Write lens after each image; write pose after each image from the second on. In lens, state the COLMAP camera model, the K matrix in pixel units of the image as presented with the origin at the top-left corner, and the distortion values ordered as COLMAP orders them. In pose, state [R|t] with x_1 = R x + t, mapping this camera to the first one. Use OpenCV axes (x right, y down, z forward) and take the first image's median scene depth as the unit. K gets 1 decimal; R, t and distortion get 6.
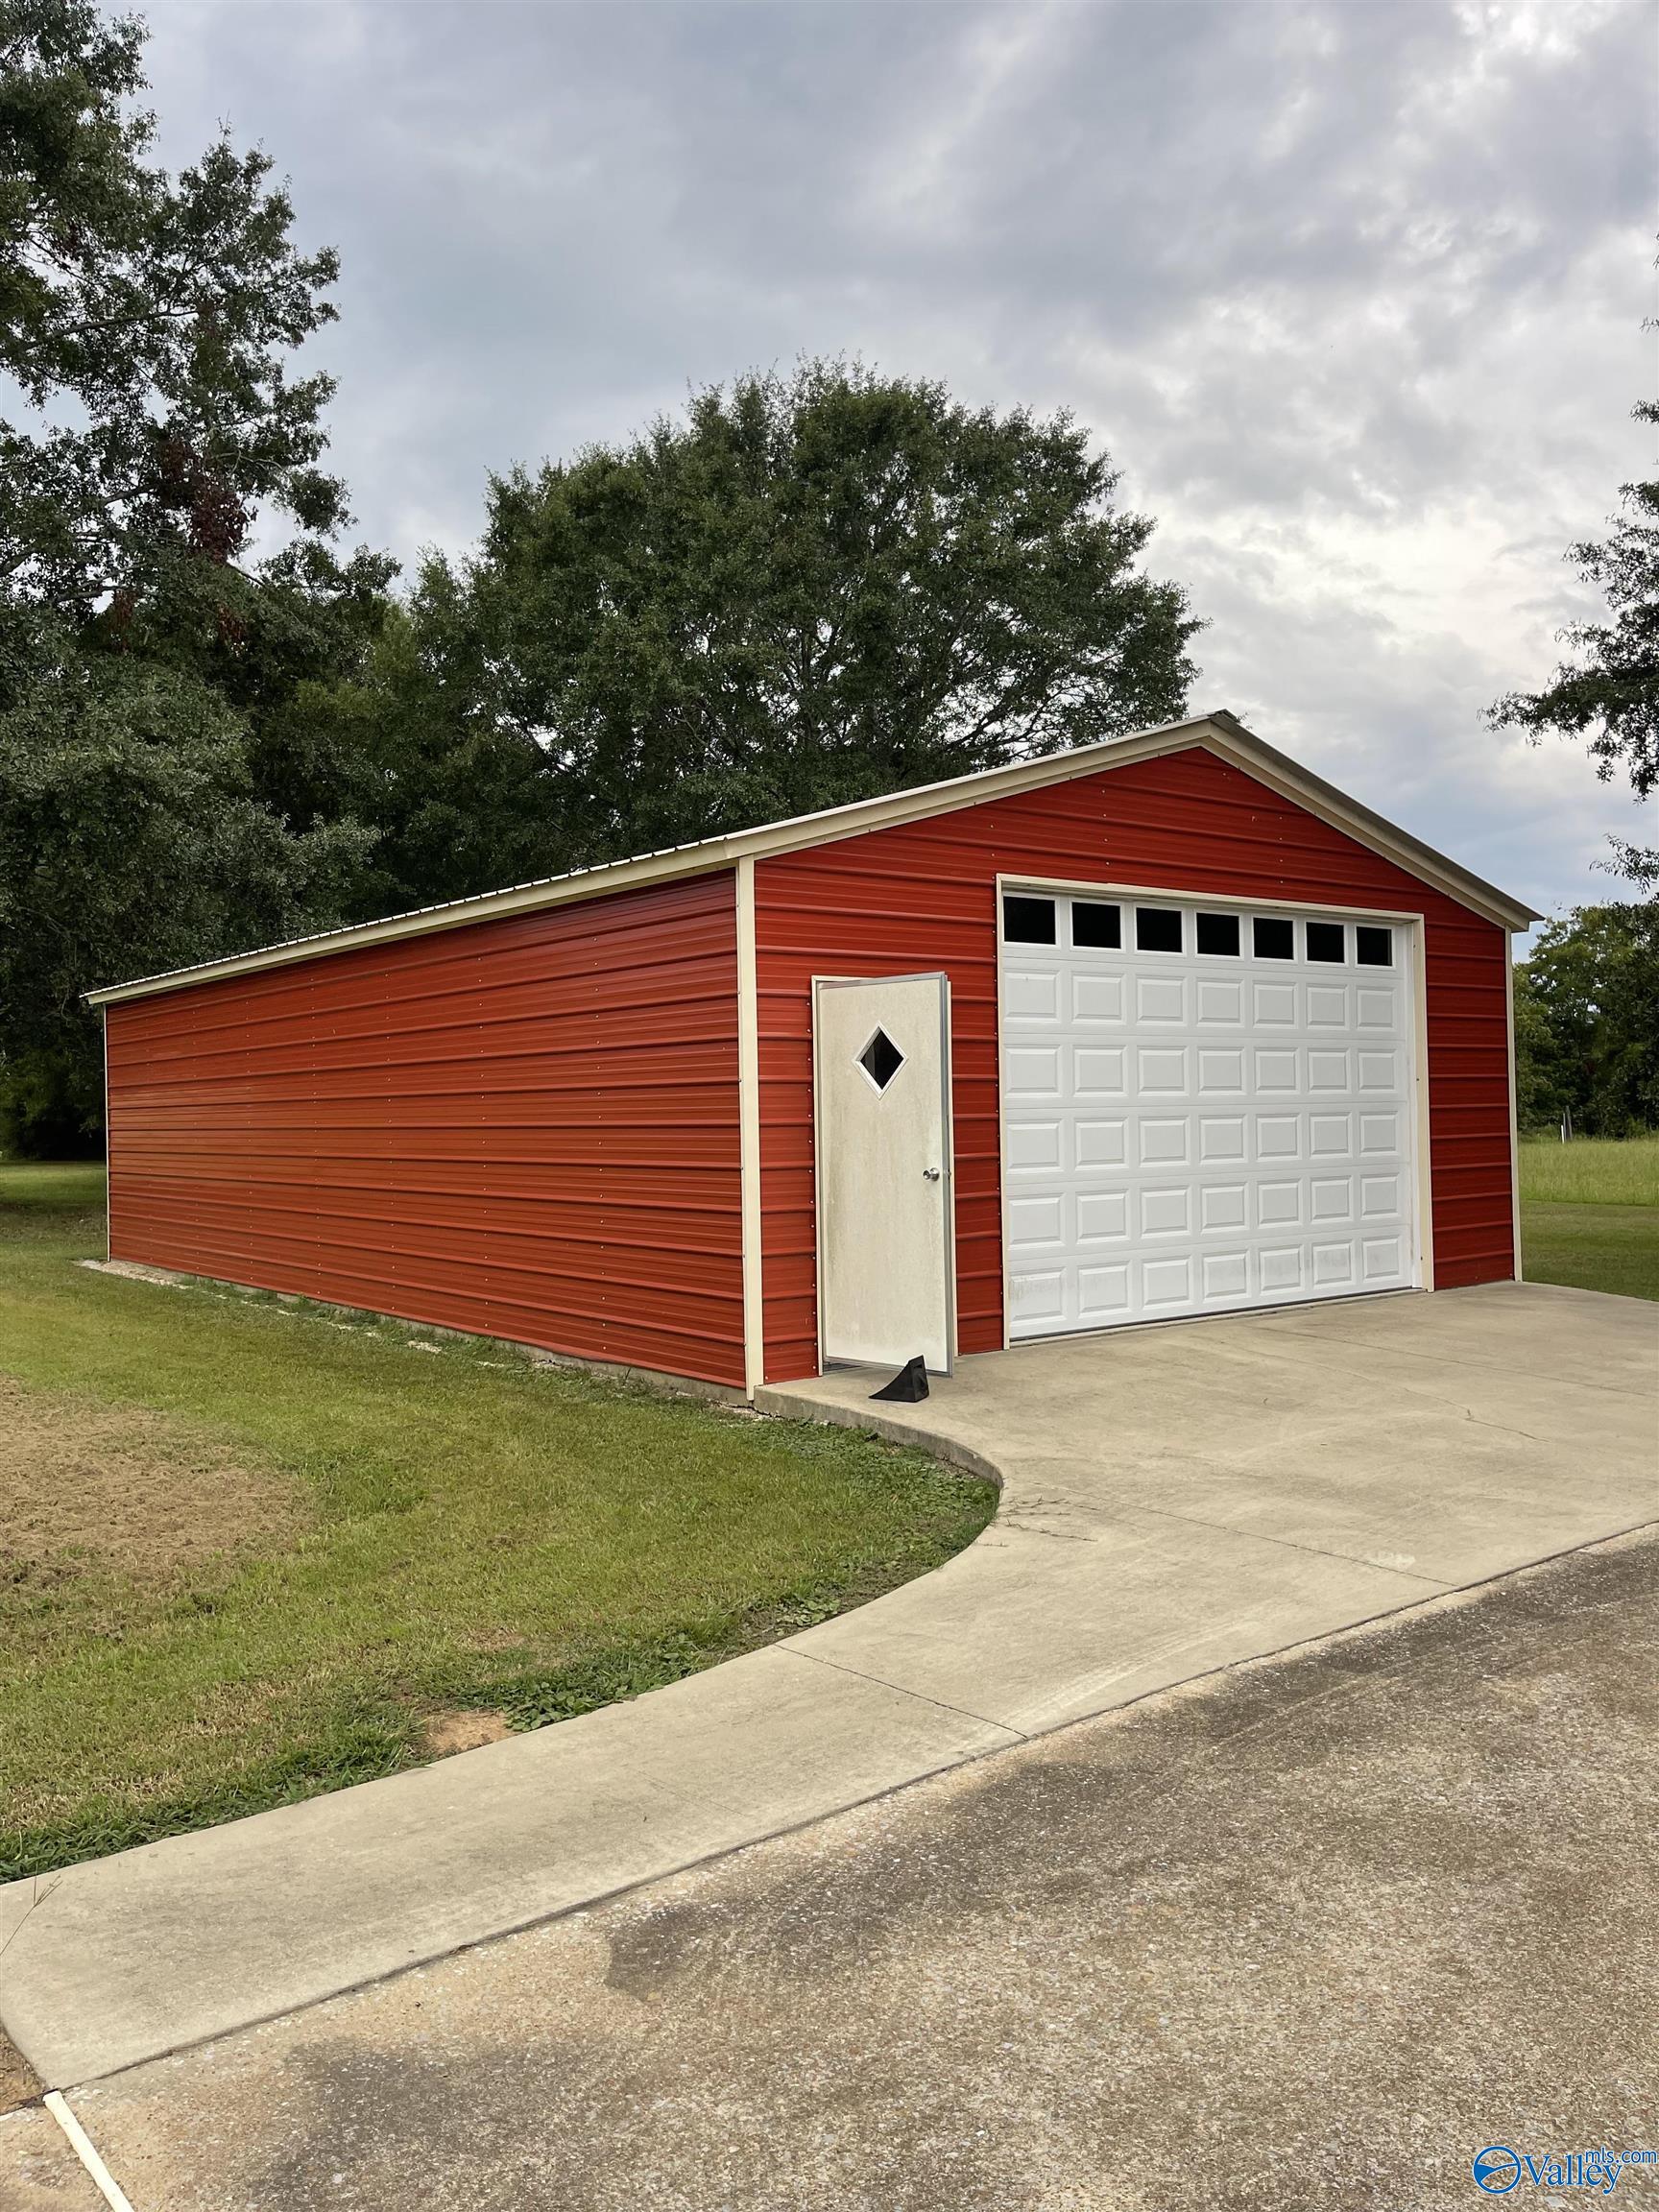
lens RADIAL K [[1682.8, 0, 828.1], [0, 1682.8, 1100.7], [0, 0, 1]] dist [0.047622, -0.007875]
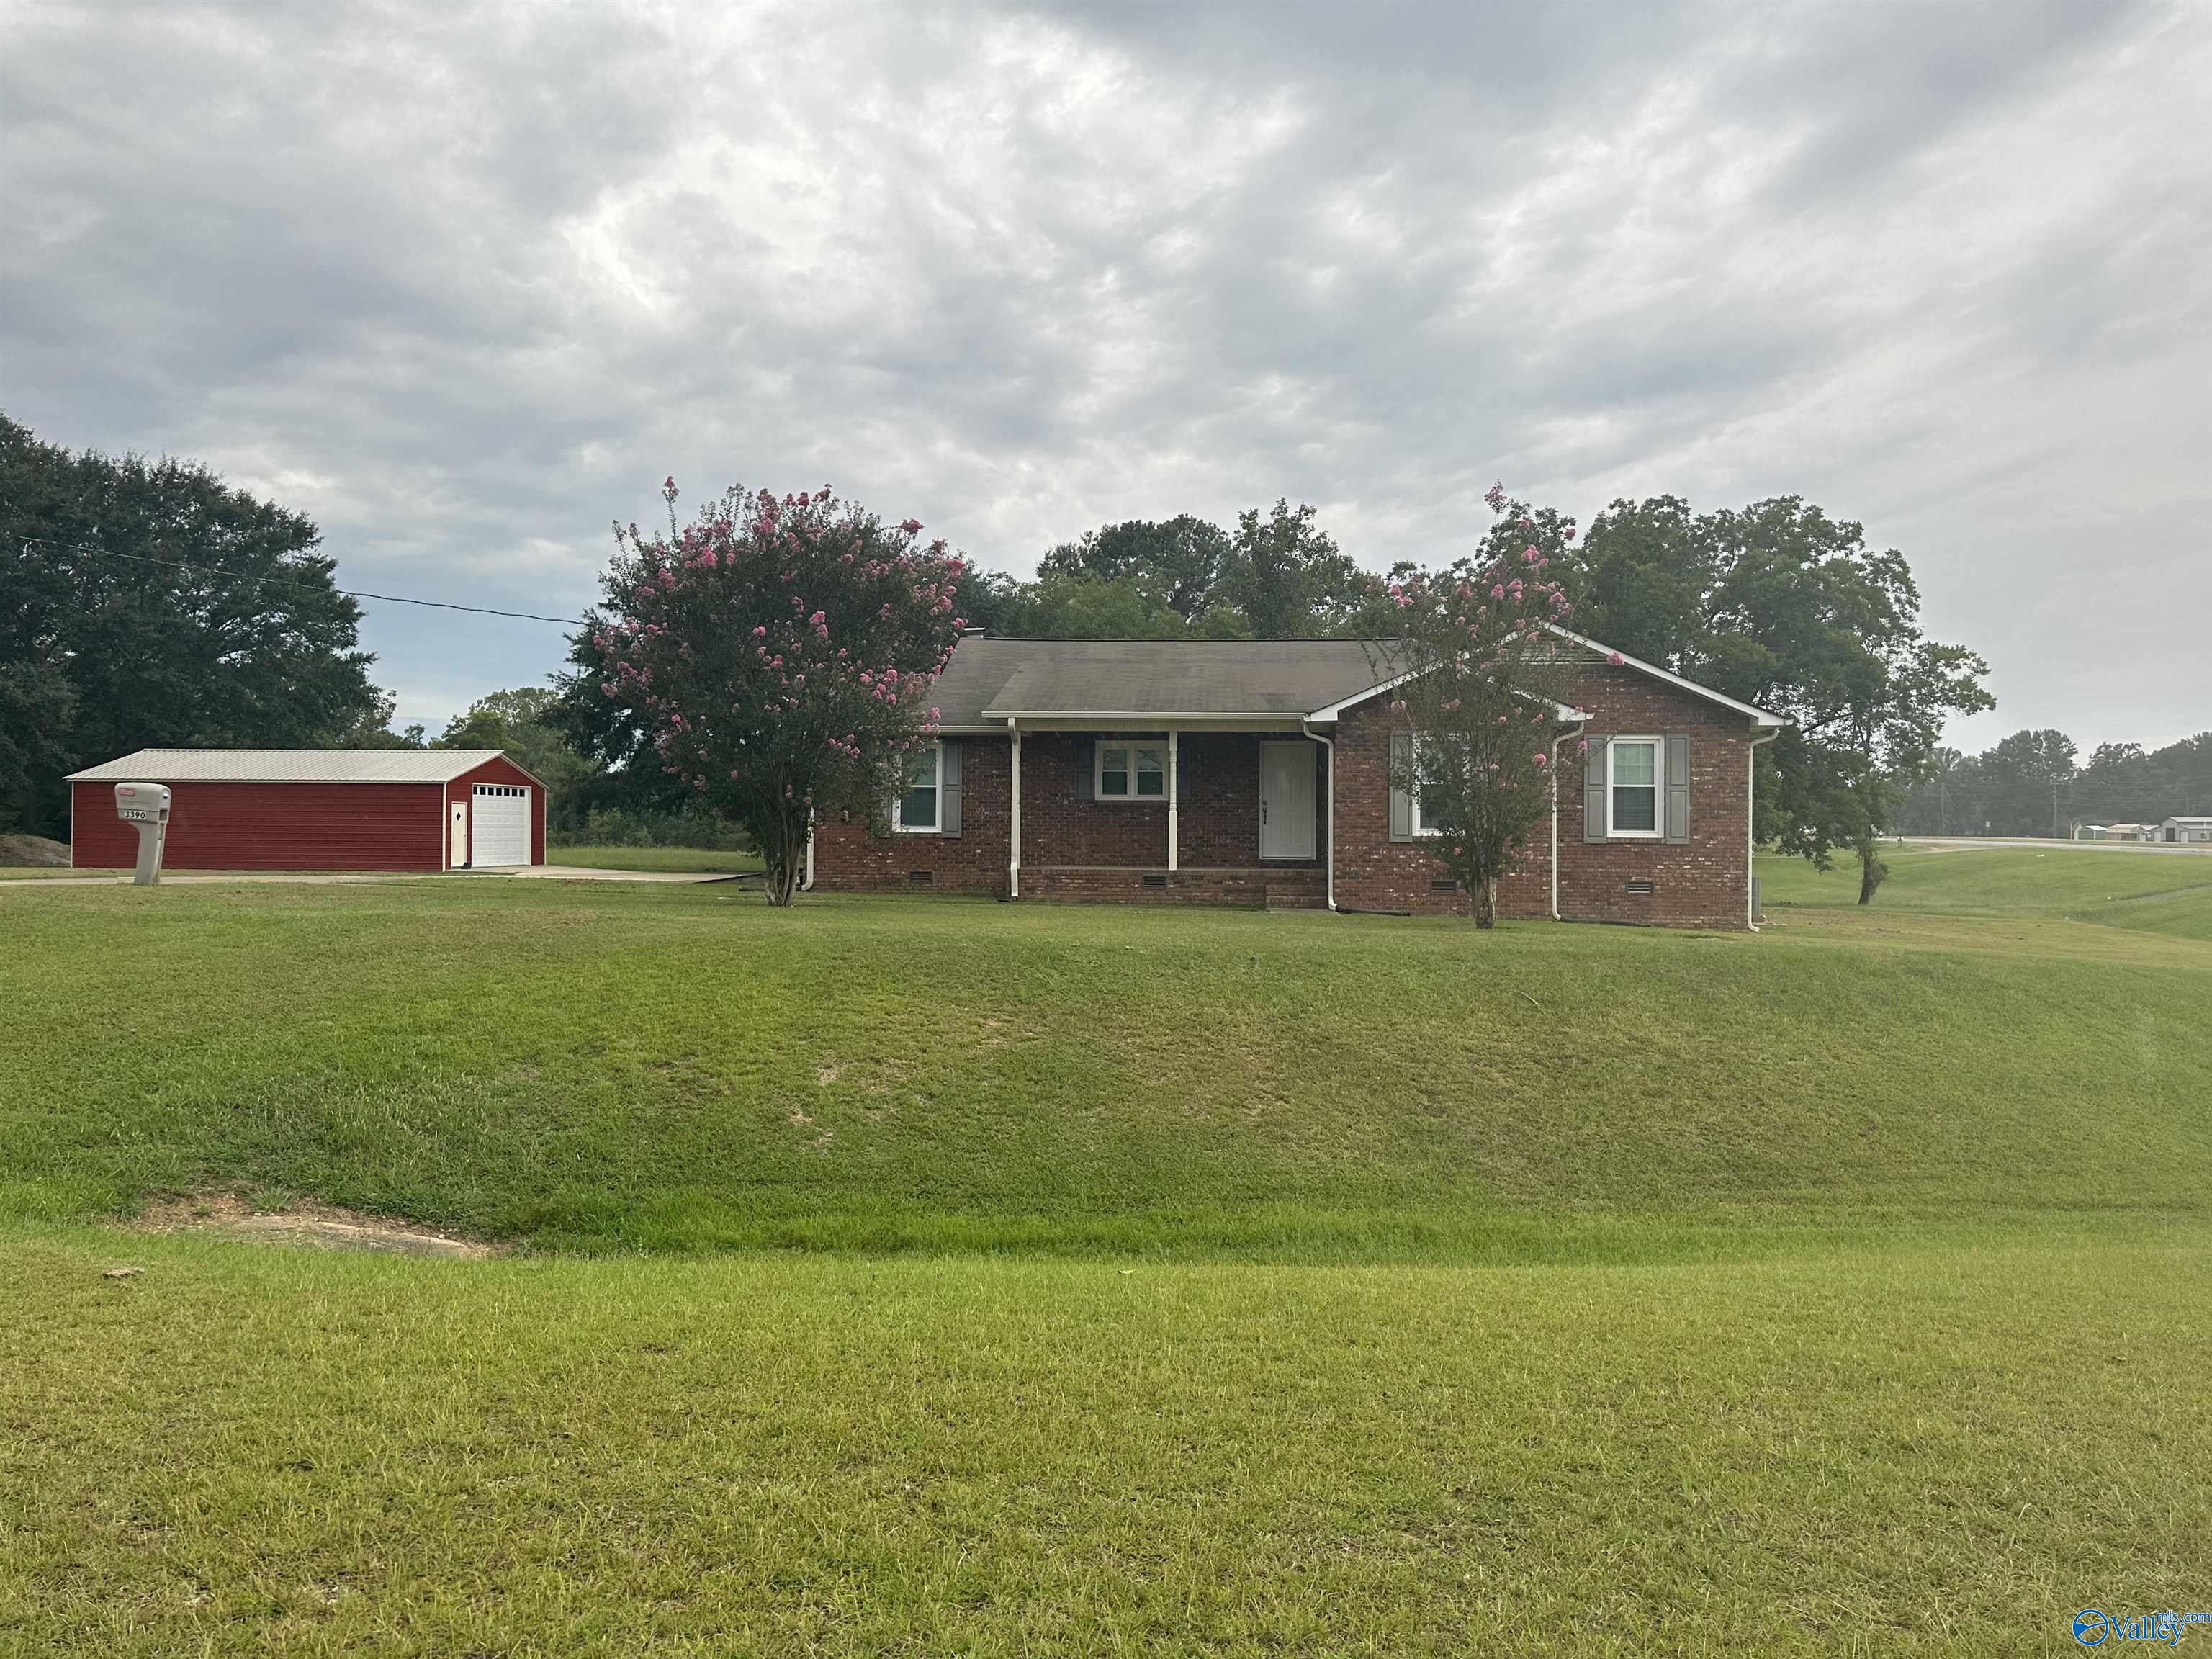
lens RADIAL K [[1544.4, 0, 1105.2], [0, 1544.4, 827.3], [0, 0, 1]] dist [0.049931, -0.063450]
pose [[0.664055, 0.026053, 0.747230, -1.841675], [-0.025936, 0.999594, -0.011803, 0.012326], [-0.747234, -0.011543, 0.664461, -3.108867]]
